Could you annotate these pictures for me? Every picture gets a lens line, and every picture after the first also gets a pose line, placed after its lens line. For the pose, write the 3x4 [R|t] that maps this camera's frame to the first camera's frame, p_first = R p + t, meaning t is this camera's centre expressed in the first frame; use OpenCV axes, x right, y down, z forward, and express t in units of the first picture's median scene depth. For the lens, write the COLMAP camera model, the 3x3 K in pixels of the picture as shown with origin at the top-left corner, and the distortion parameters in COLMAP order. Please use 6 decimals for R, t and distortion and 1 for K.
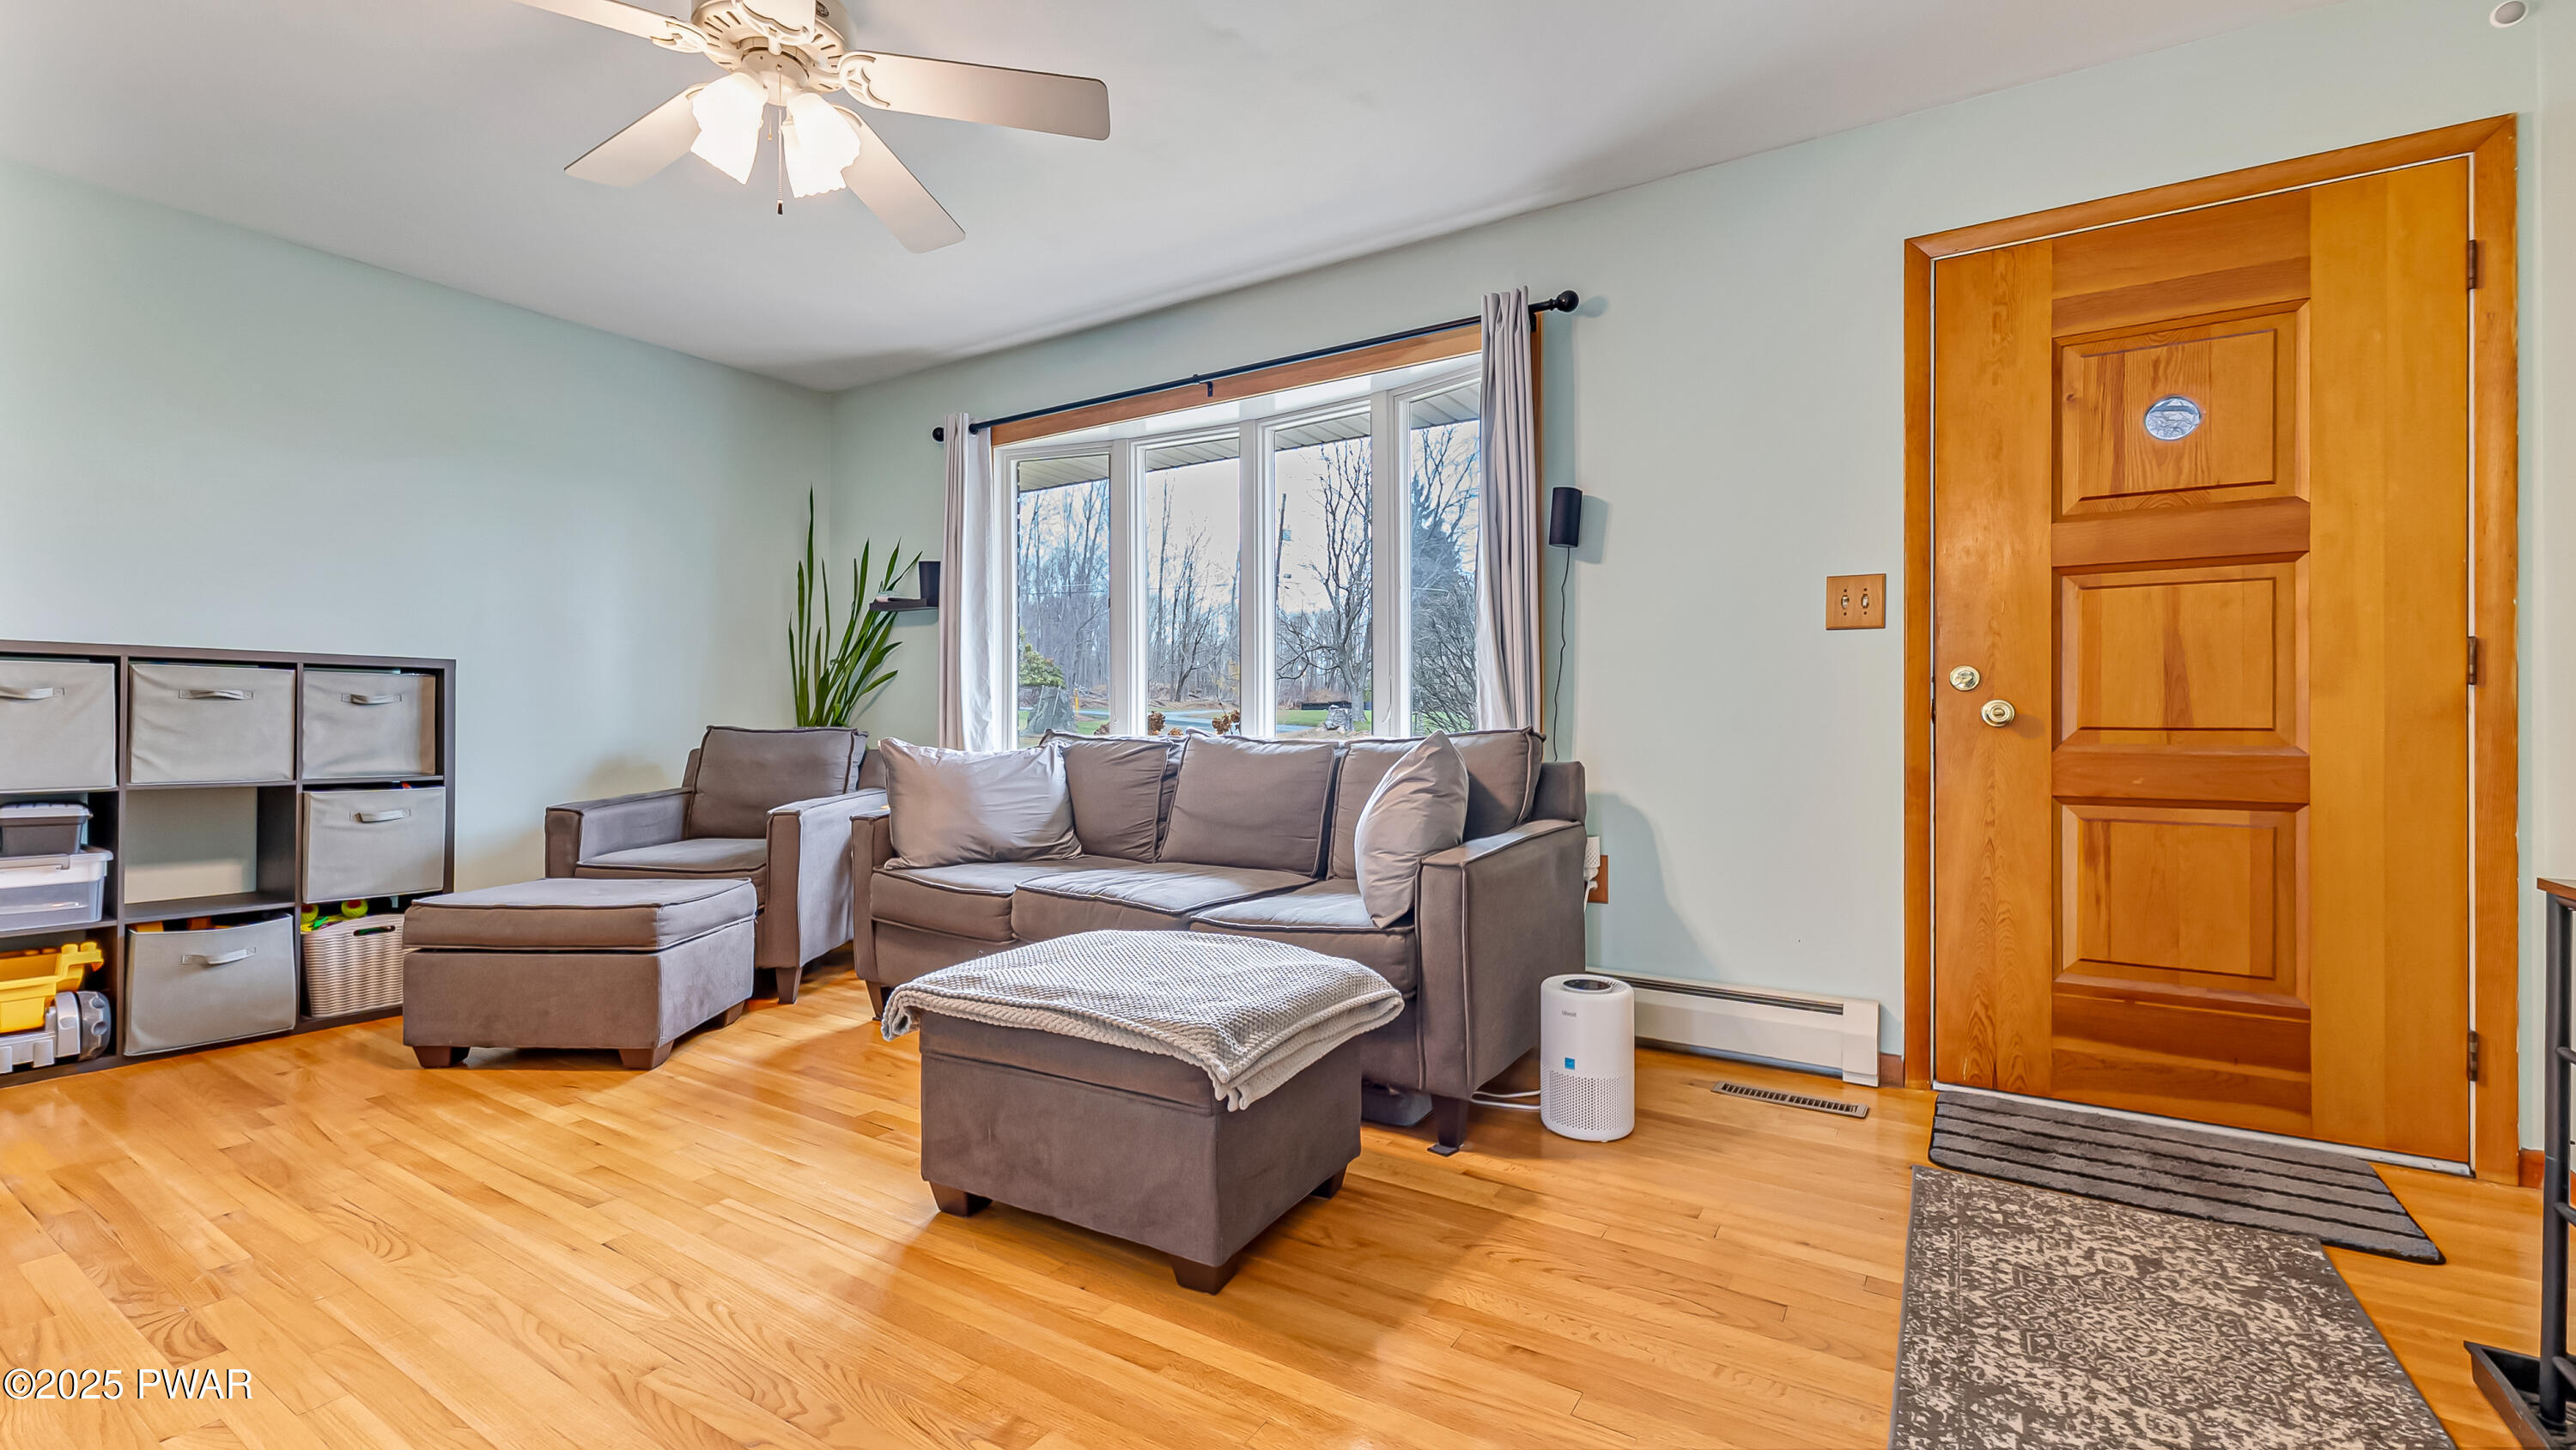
lens RADIAL K [[1087.3, 0, 1281.1], [0, 1087.3, 724.1], [0, 0, 1]] dist [0.003129, 0.000673]
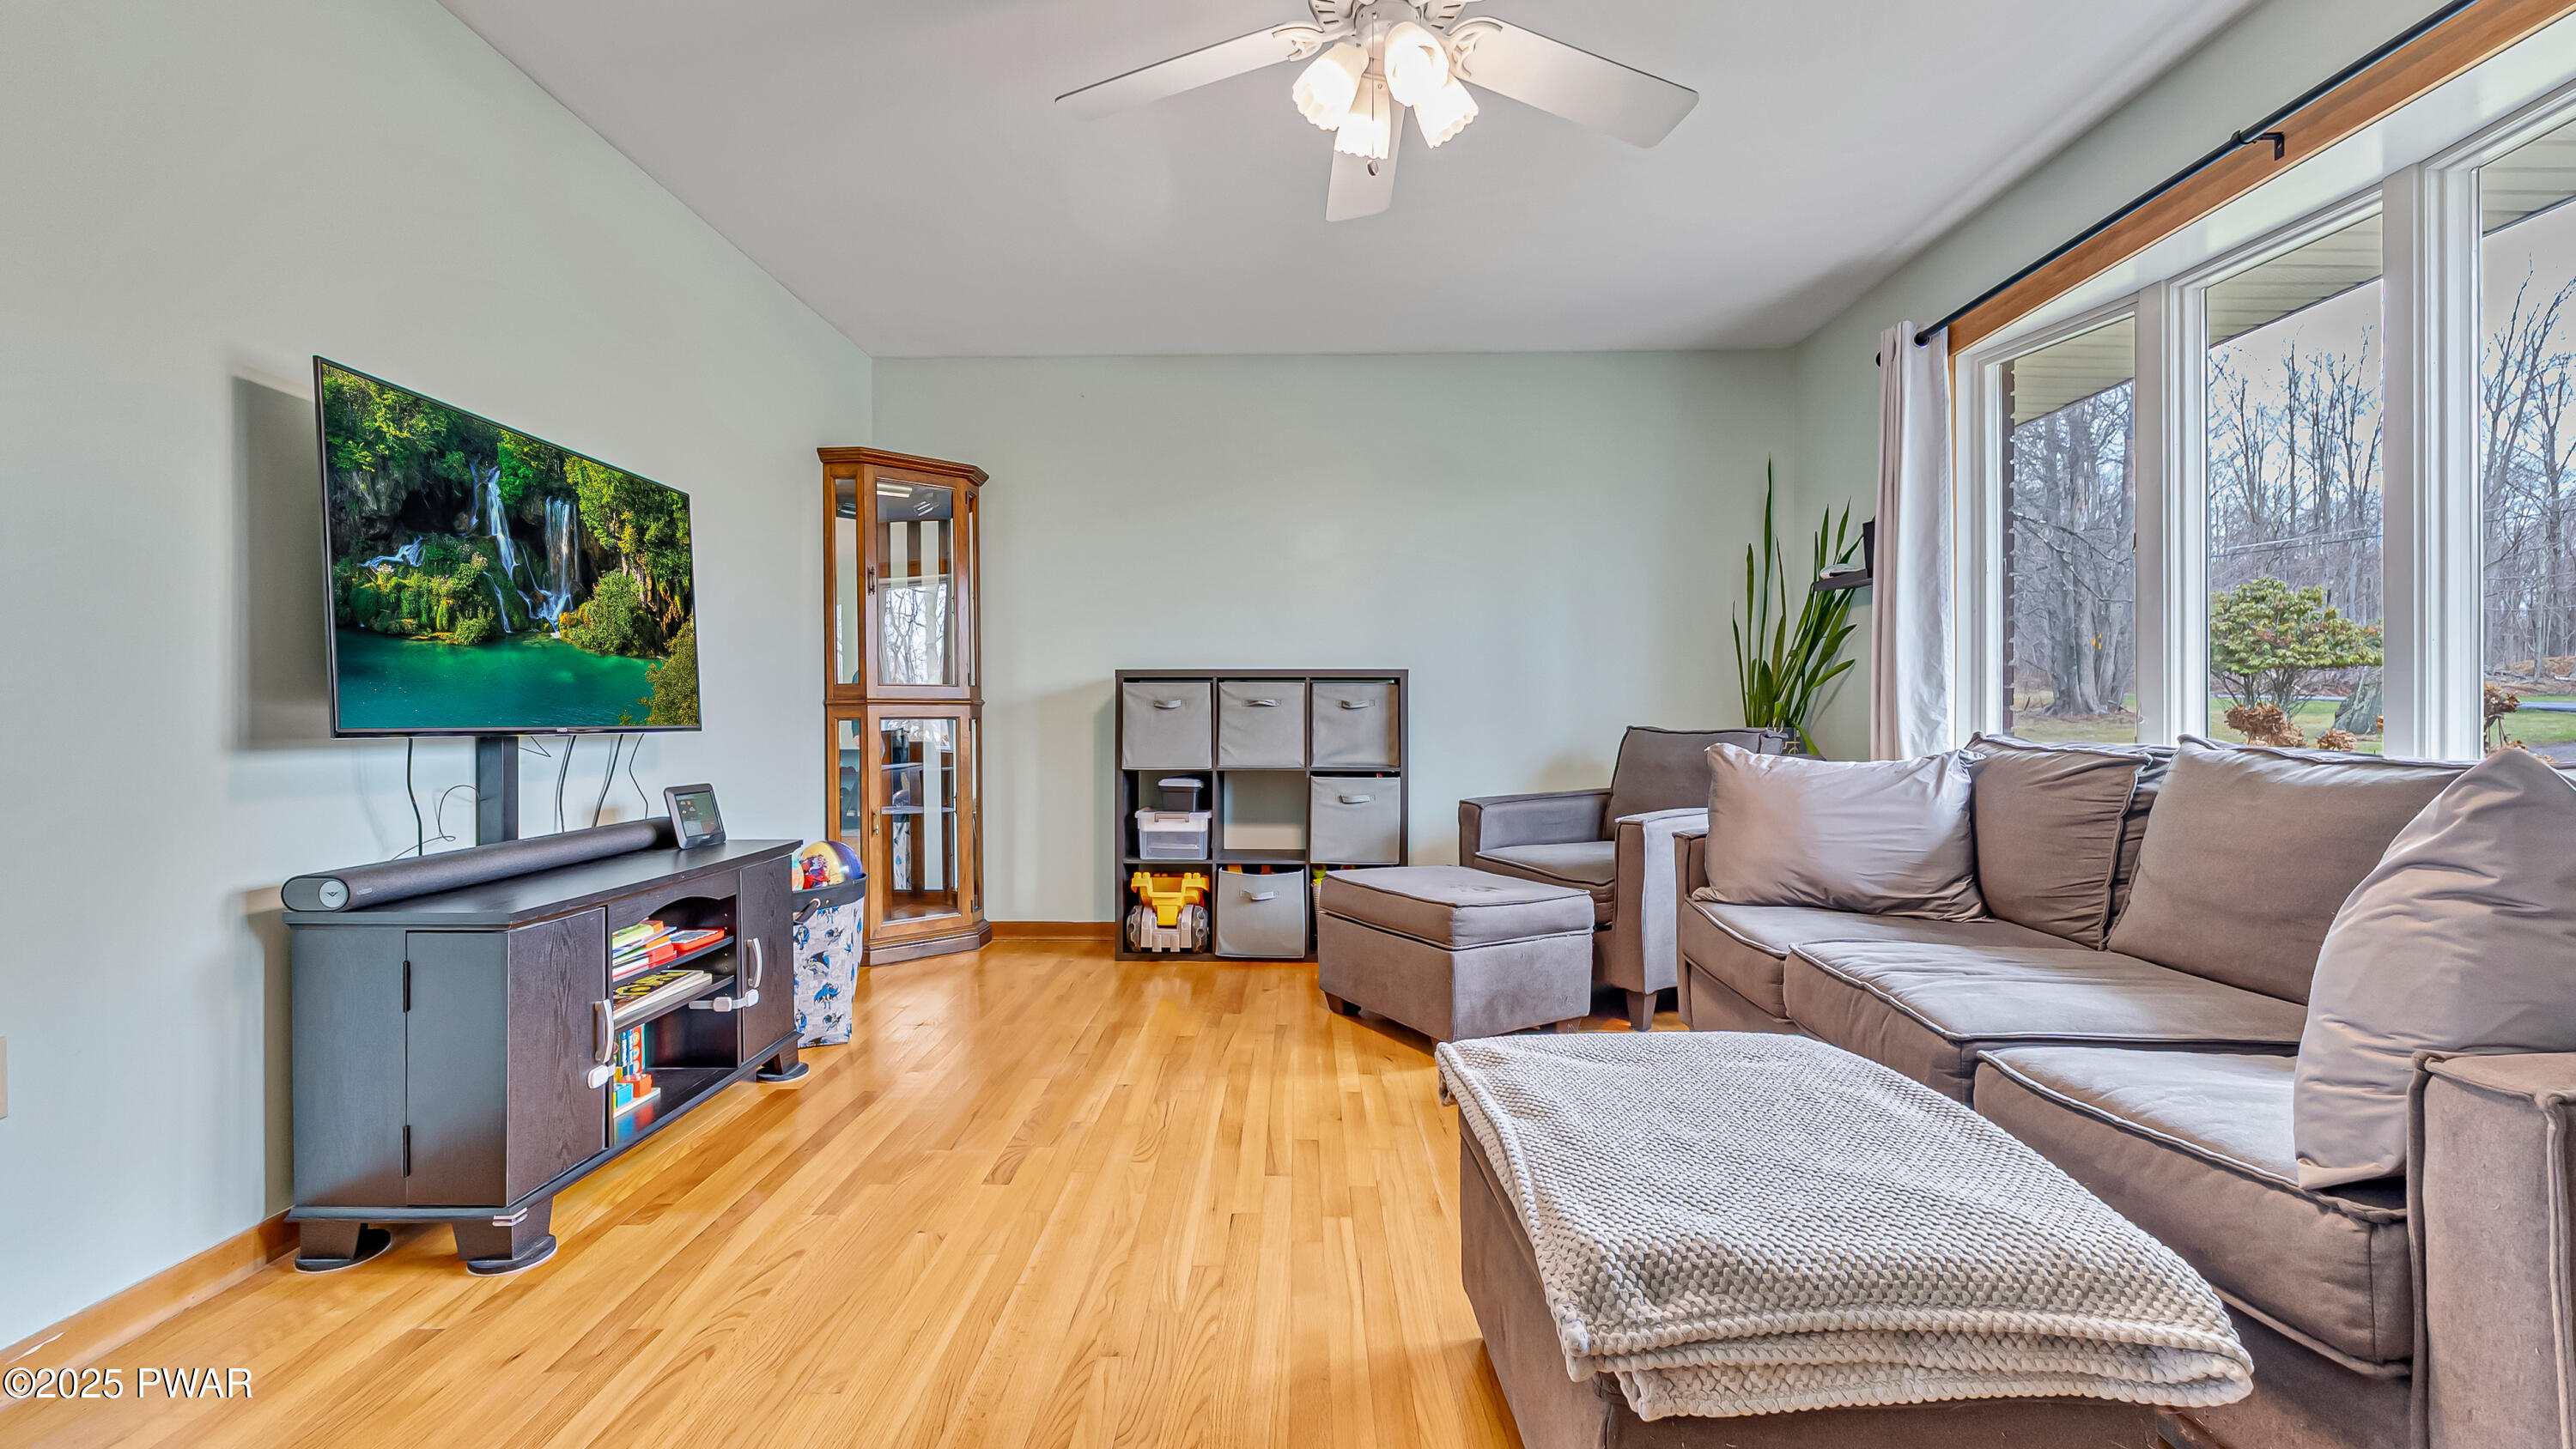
lens RADIAL K [[1087.2, 0, 1275.1], [0, 1087.2, 728.5], [0, 0, 1]] dist [0.003129, 0.000673]
pose [[0.517040, 0.005621, -0.855942, 0.217316], [0.000937, 0.999974, 0.007134, -0.005271], [0.855960, -0.004491, 0.517022, 0.340361]]
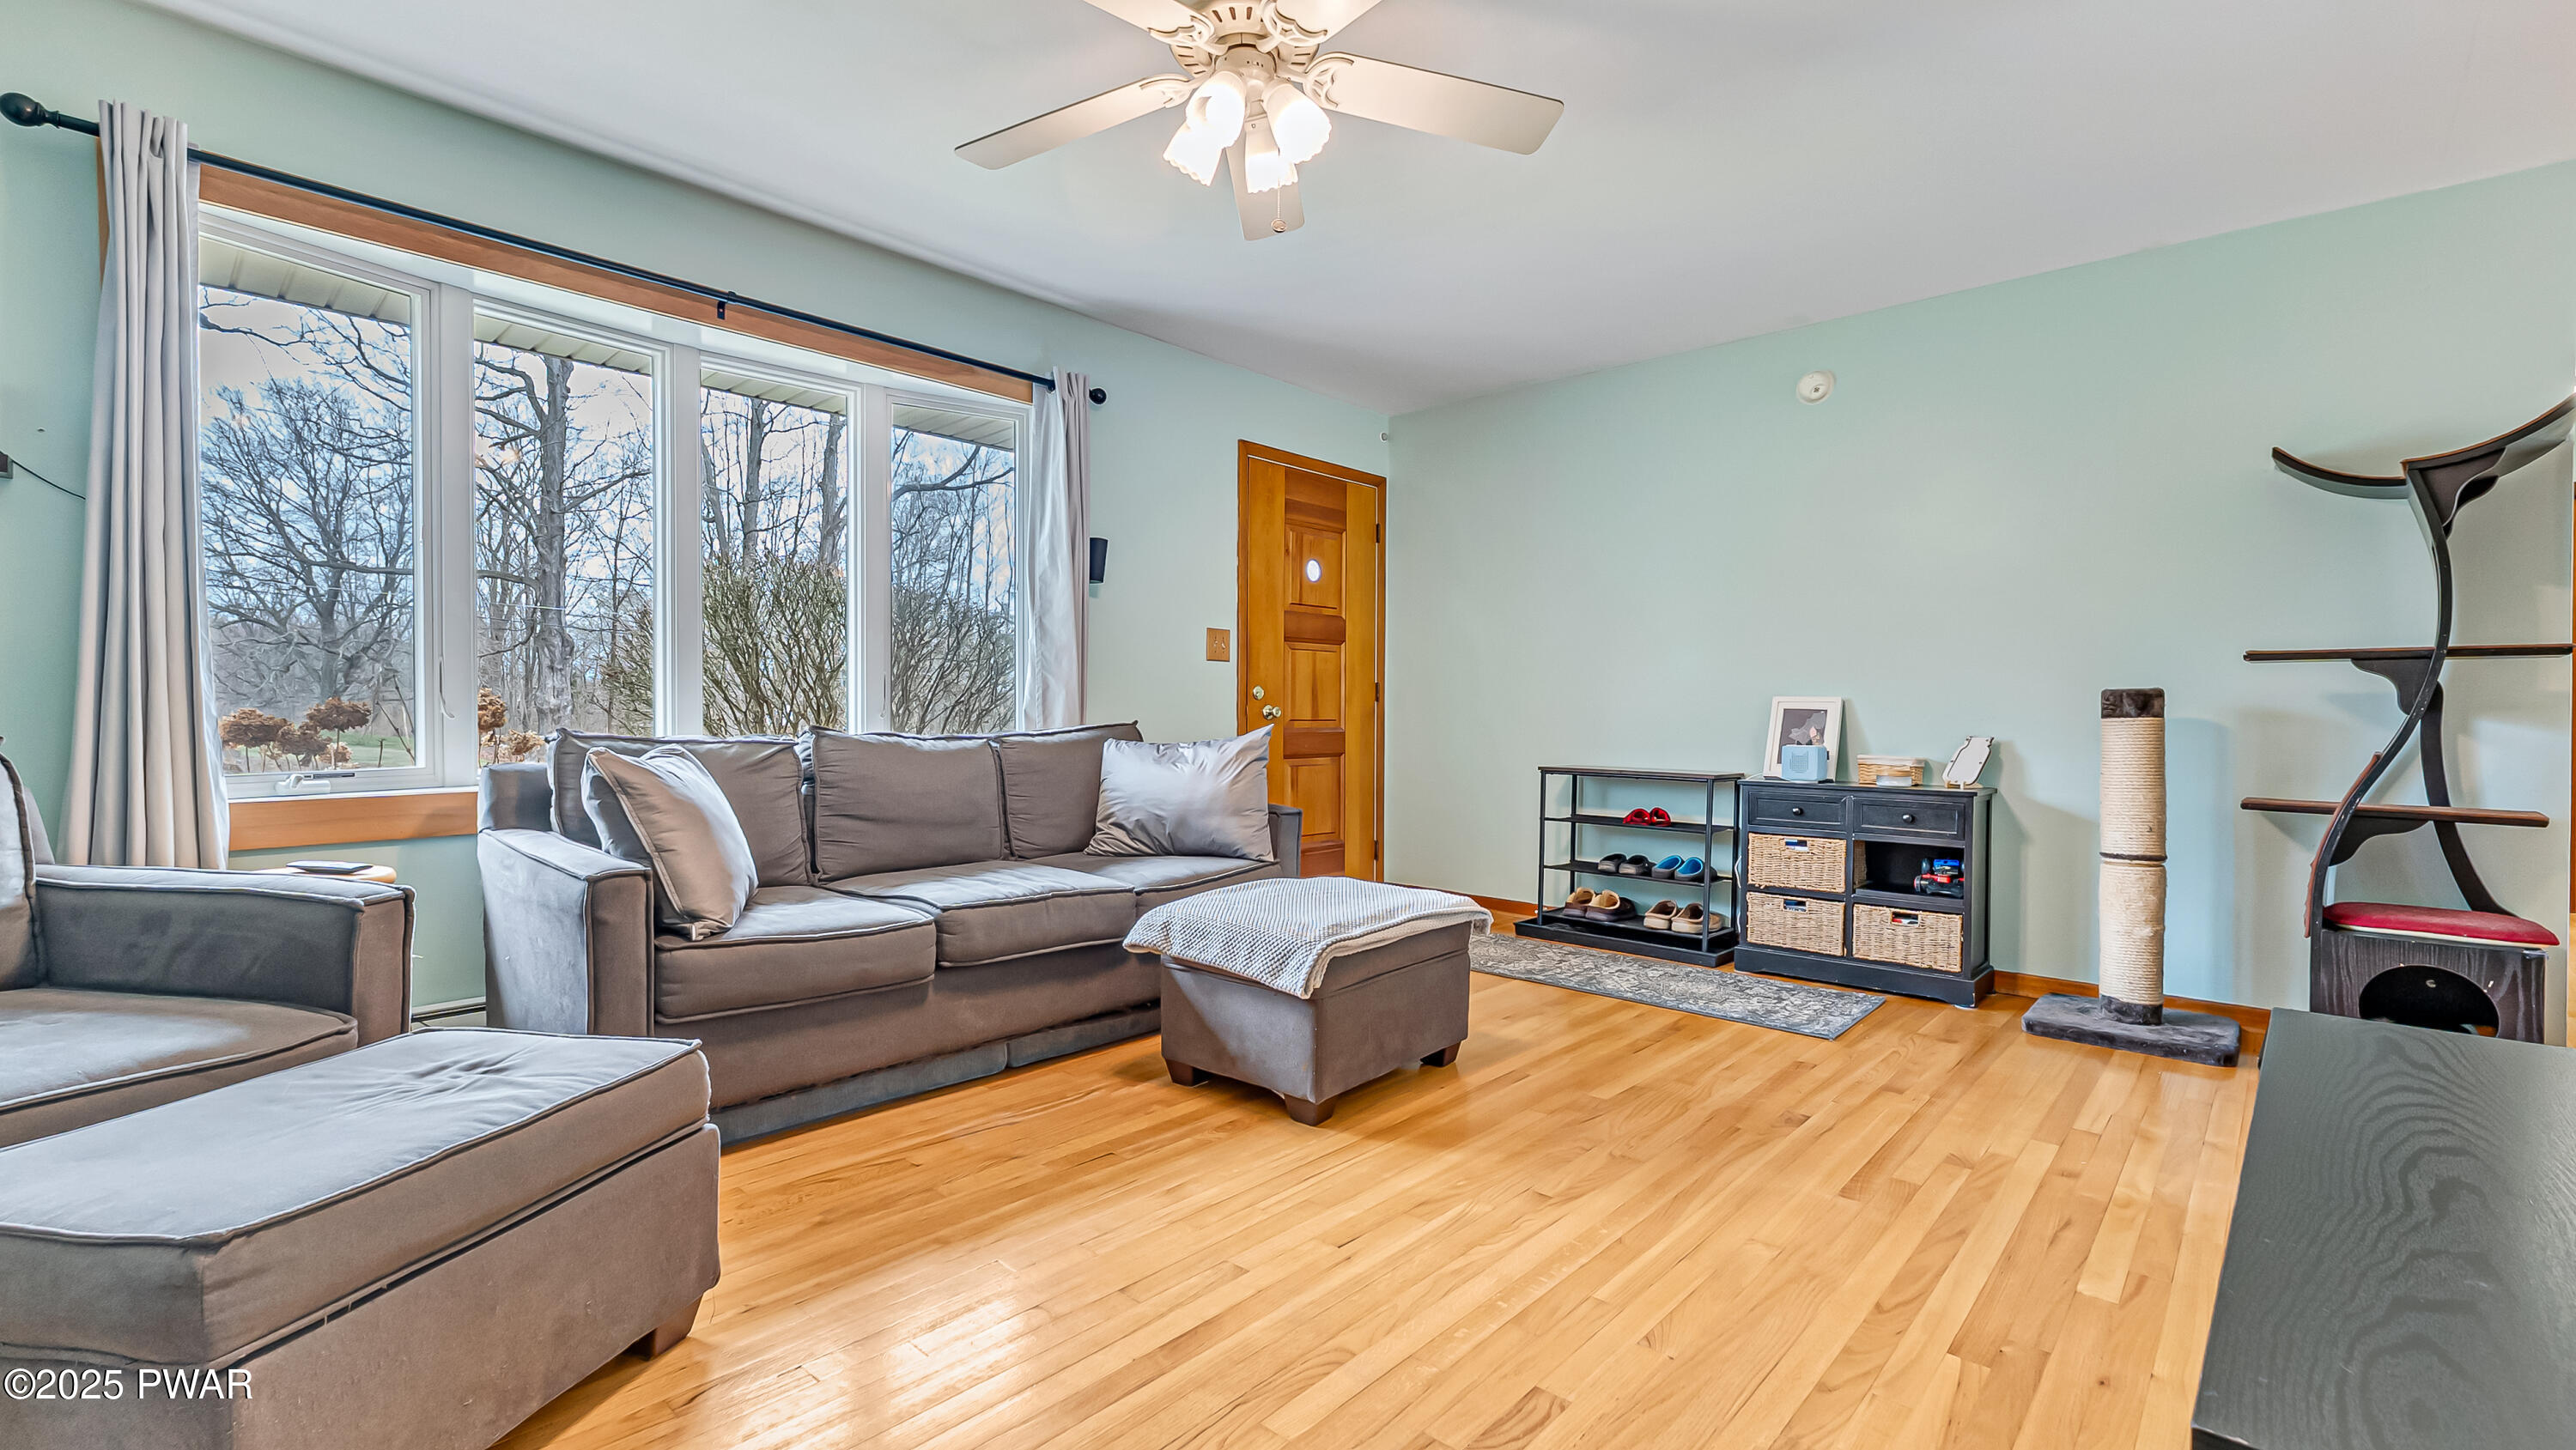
lens RADIAL K [[1087.3, 0, 1296.7], [0, 1087.3, 718.2], [0, 0, 1]] dist [0.003129, 0.000673]
pose [[0.176160, -0.005842, 0.984344, -1.126519], [-0.003754, 0.999971, 0.006607, -0.010817], [-0.984354, -0.004859, 0.176133, 0.605197]]
